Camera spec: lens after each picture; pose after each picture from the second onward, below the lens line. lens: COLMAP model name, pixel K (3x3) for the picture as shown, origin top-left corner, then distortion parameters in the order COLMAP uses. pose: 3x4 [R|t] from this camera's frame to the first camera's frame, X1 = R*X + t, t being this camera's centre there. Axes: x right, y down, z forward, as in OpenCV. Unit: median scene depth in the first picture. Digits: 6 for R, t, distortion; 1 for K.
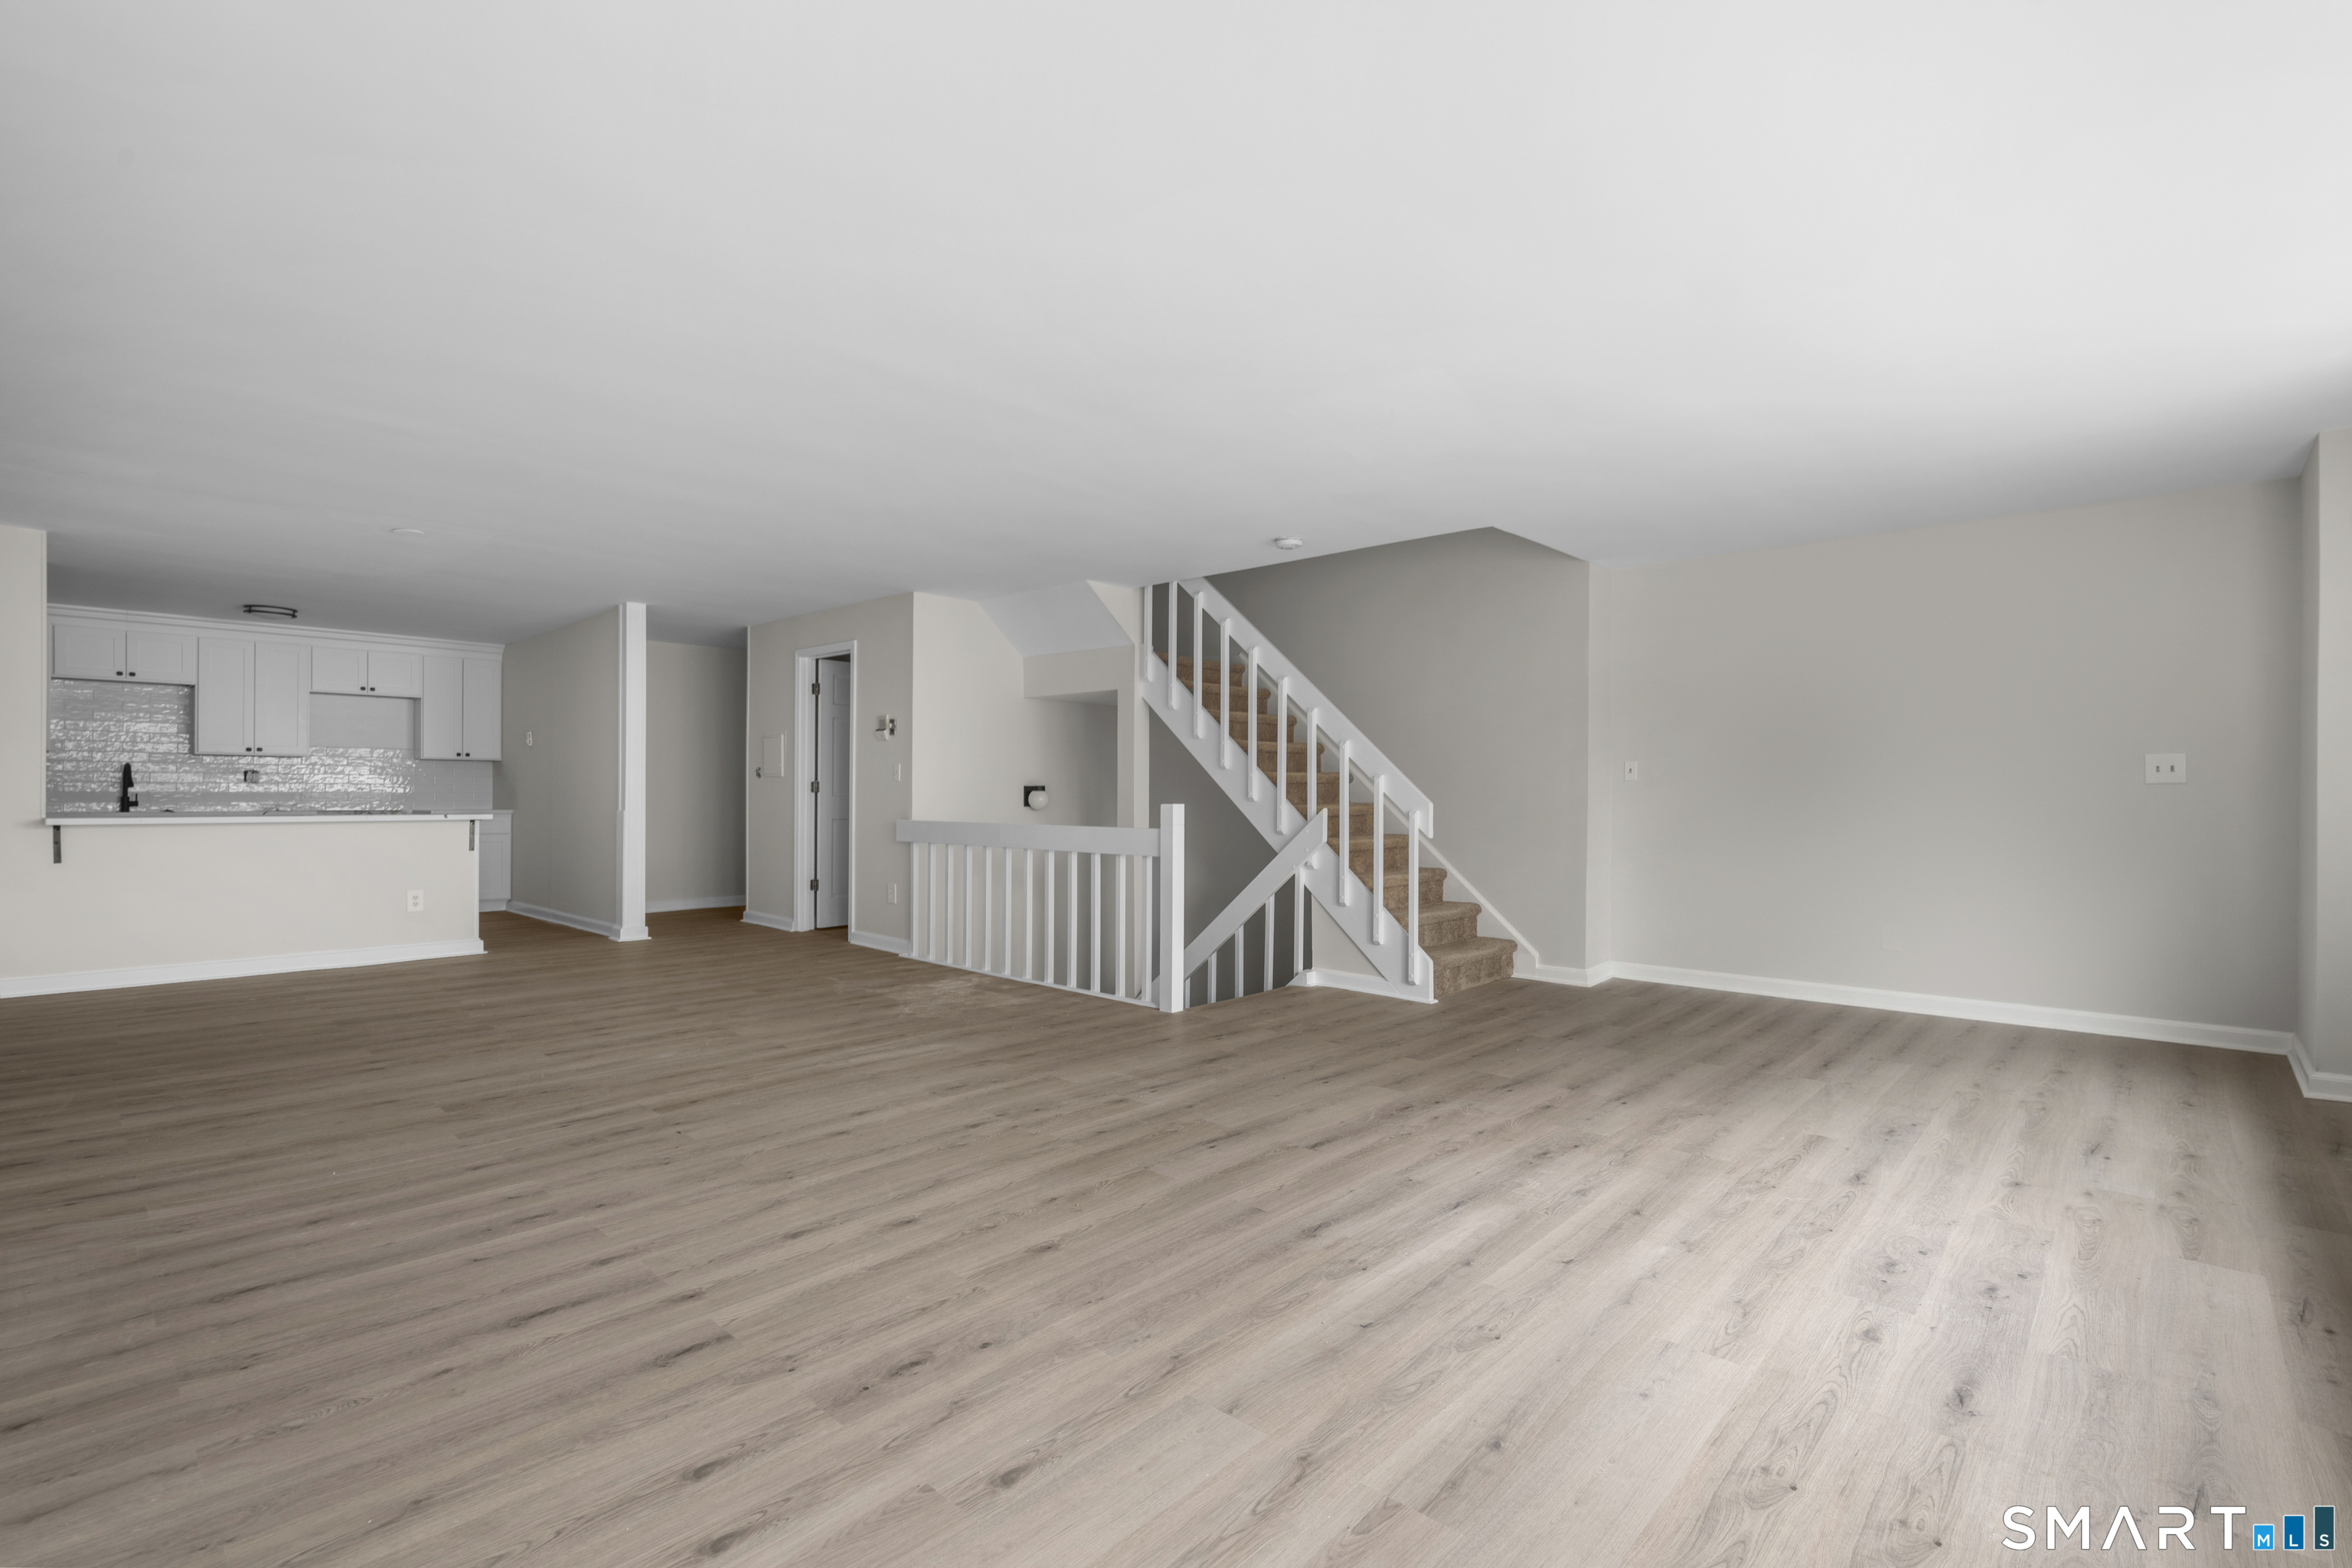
lens RADIAL K [[1057.3, 0, 1177.0], [0, 1057.3, 792.8], [0, 0, 1]] dist [-0.009625, 0.003143]
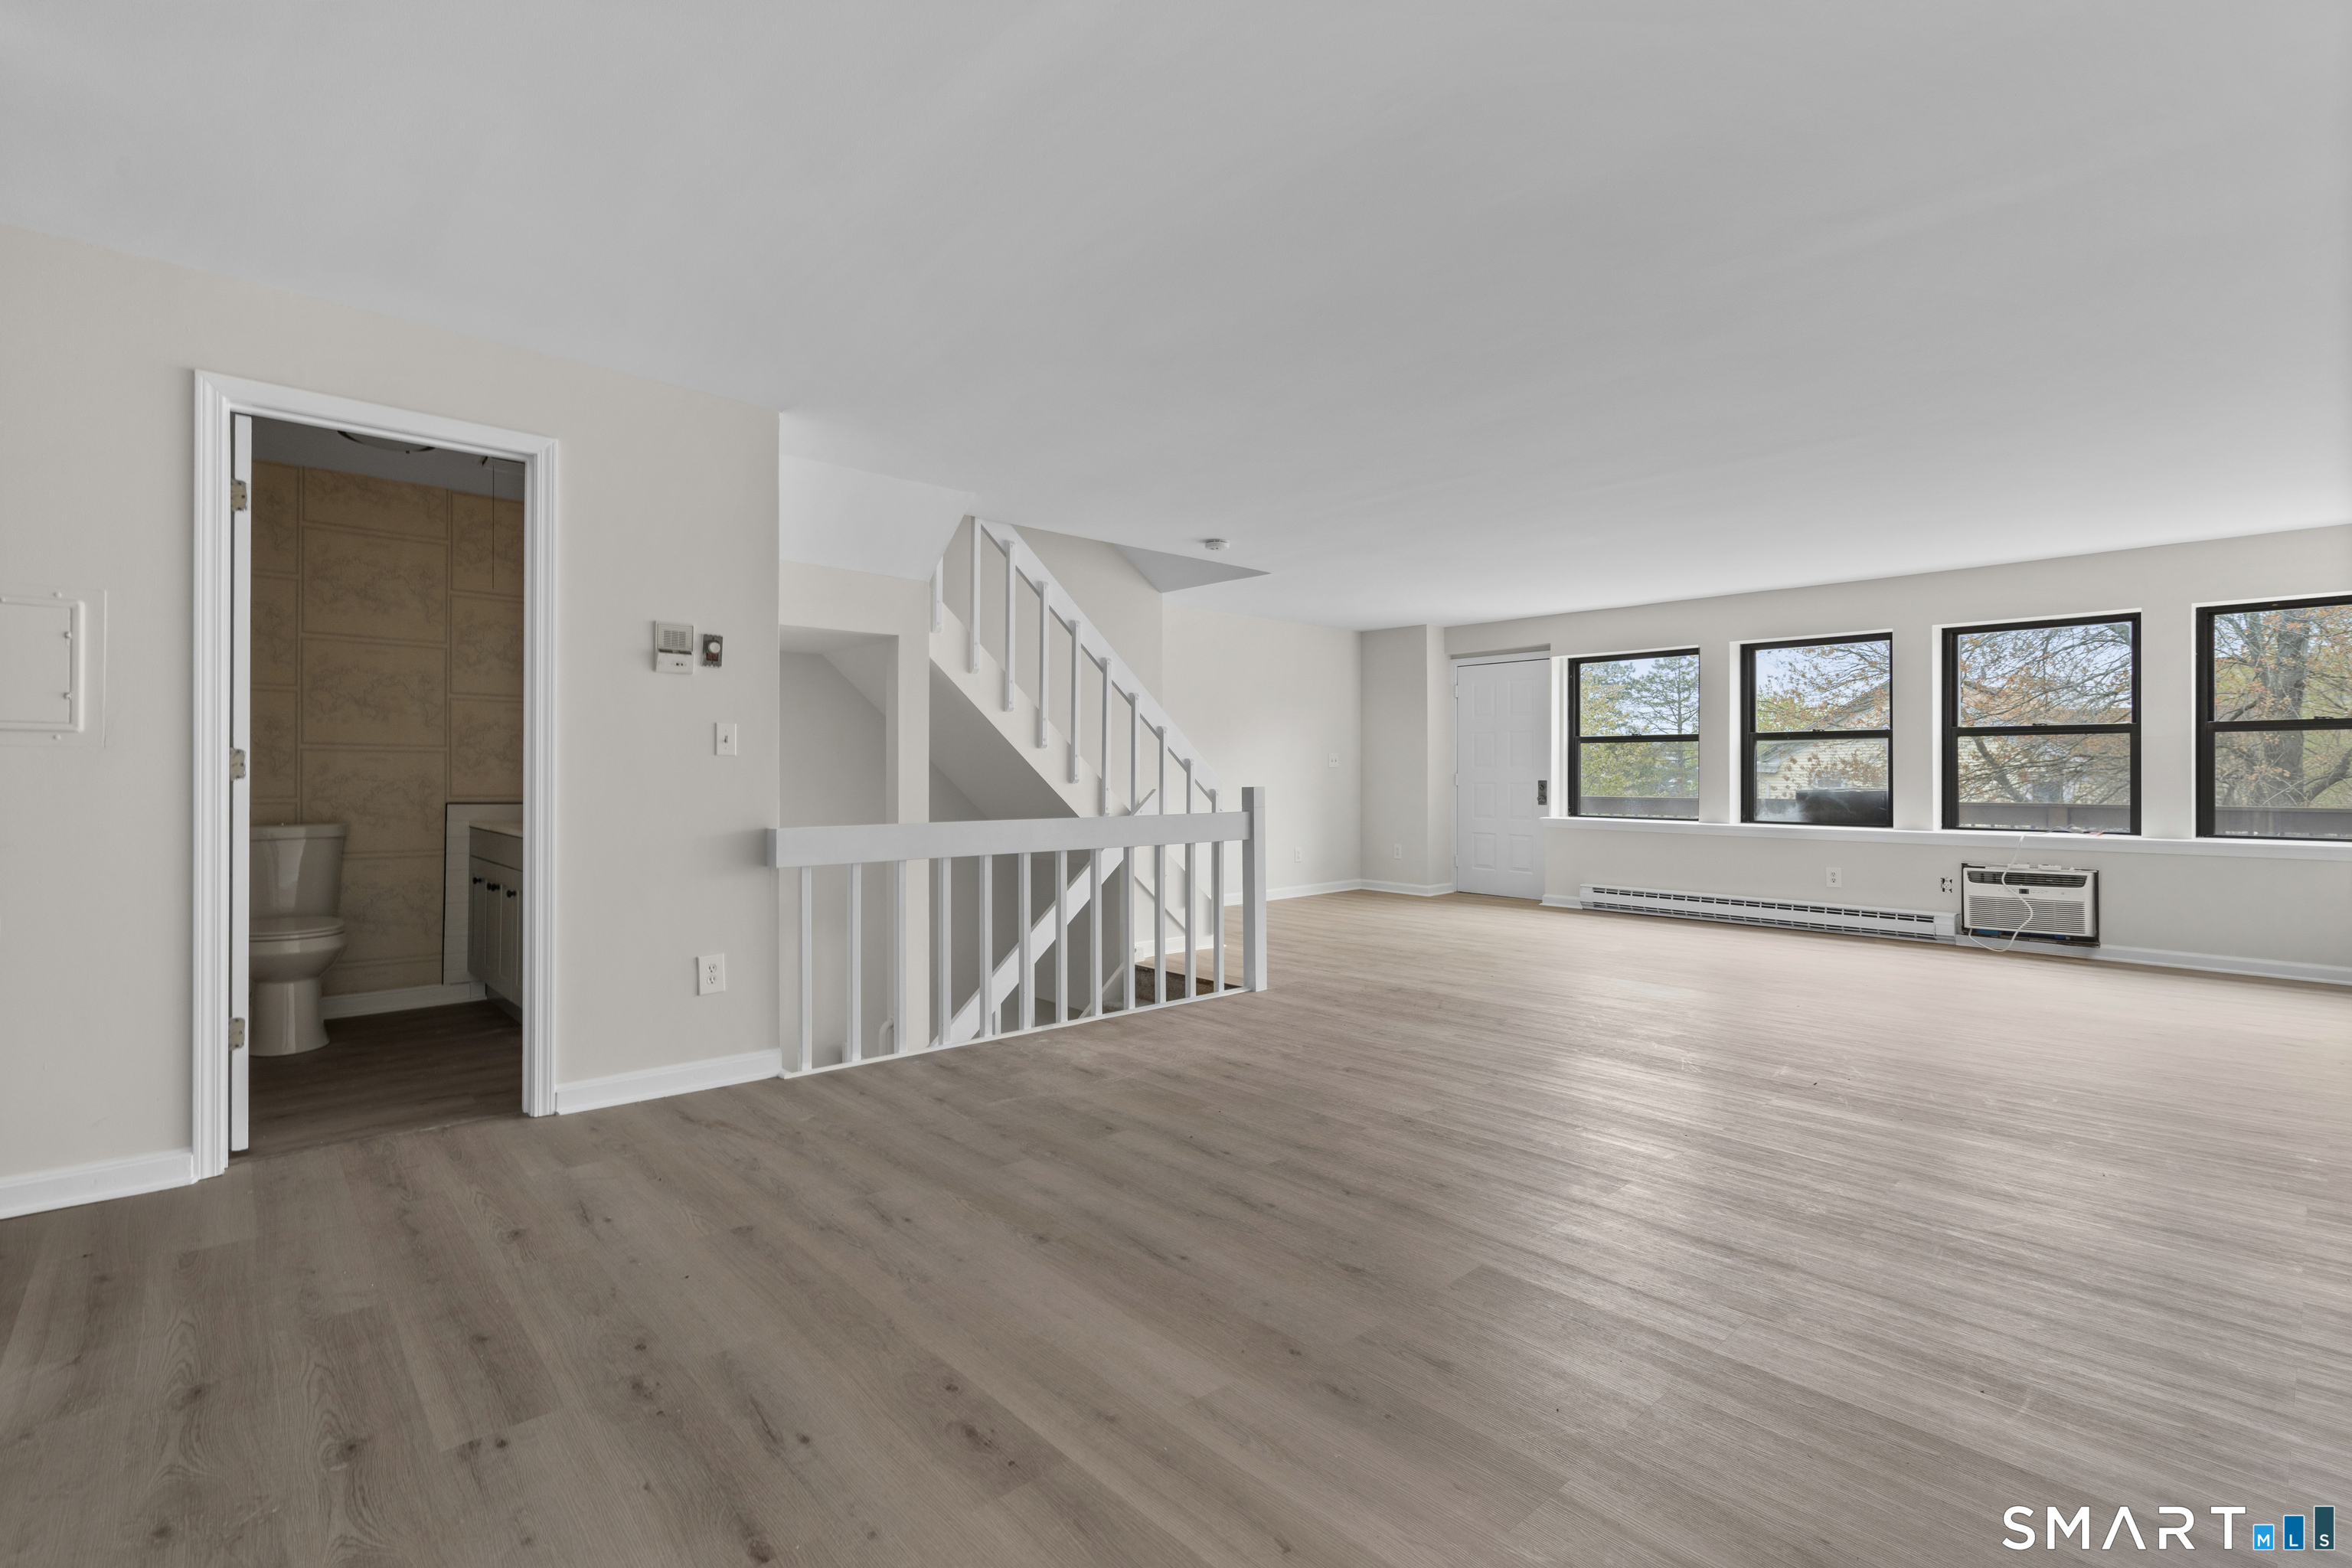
lens RADIAL K [[1057.3, 0, 1178.1], [0, 1057.3, 766.4], [0, 0, 1]] dist [-0.009625, 0.003143]
pose [[0.087666, 0.008889, 0.996110, -0.764318], [0.002636, 0.999955, -0.009155, -0.000660], [-0.996146, 0.003428, 0.087639, 0.726258]]
